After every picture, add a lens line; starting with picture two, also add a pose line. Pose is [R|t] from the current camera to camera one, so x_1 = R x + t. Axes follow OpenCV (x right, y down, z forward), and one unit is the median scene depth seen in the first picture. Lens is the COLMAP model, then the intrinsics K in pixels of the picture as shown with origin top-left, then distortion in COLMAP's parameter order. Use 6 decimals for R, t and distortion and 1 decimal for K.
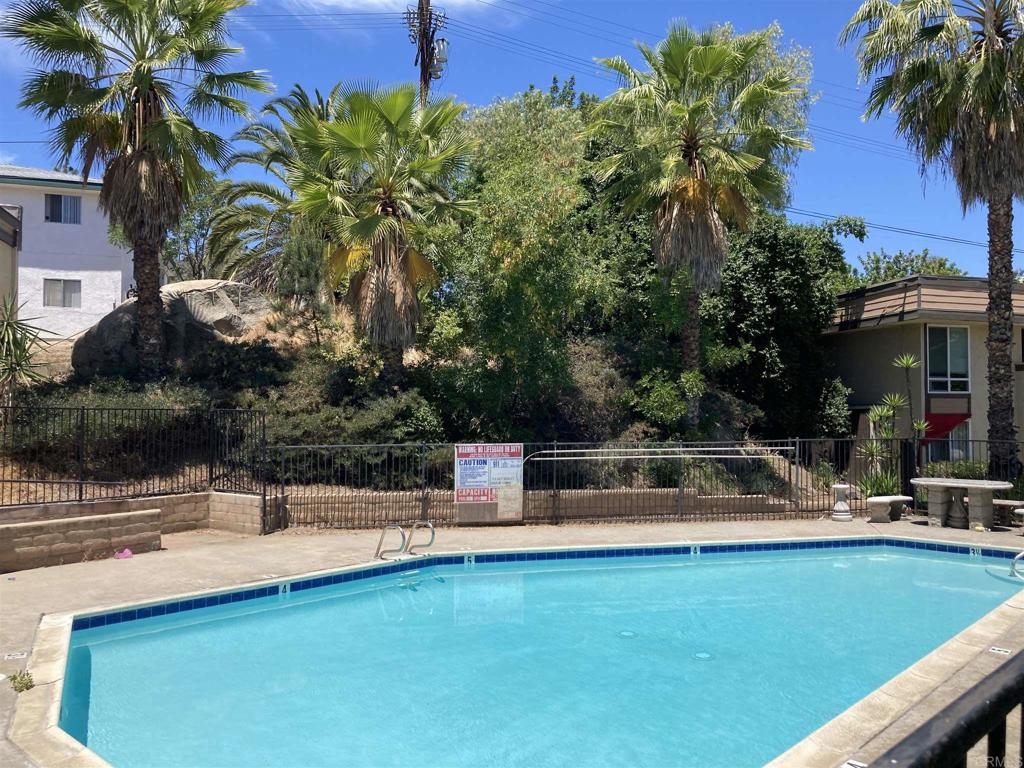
lens RADIAL K [[861.3, 0, 511.6], [0, 861.3, 387.2], [0, 0, 1]] dist [0.042313, -0.000544]
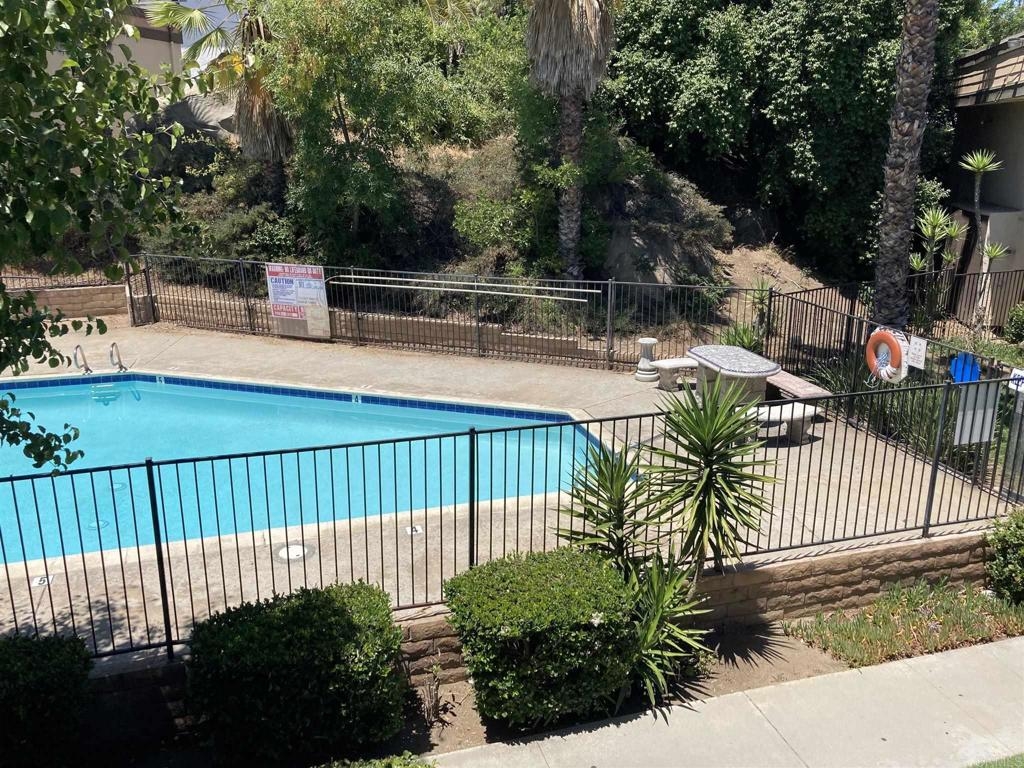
lens RADIAL K [[861.3, 0, 511.0], [0, 861.3, 383.2], [0, 0, 1]] dist [0.042313, -0.000544]
pose [[0.864036, 0.145366, -0.481986, 0.717115], [0.007260, 0.953707, 0.300650, -0.108710], [0.503377, -0.263272, 0.822982, 0.228630]]
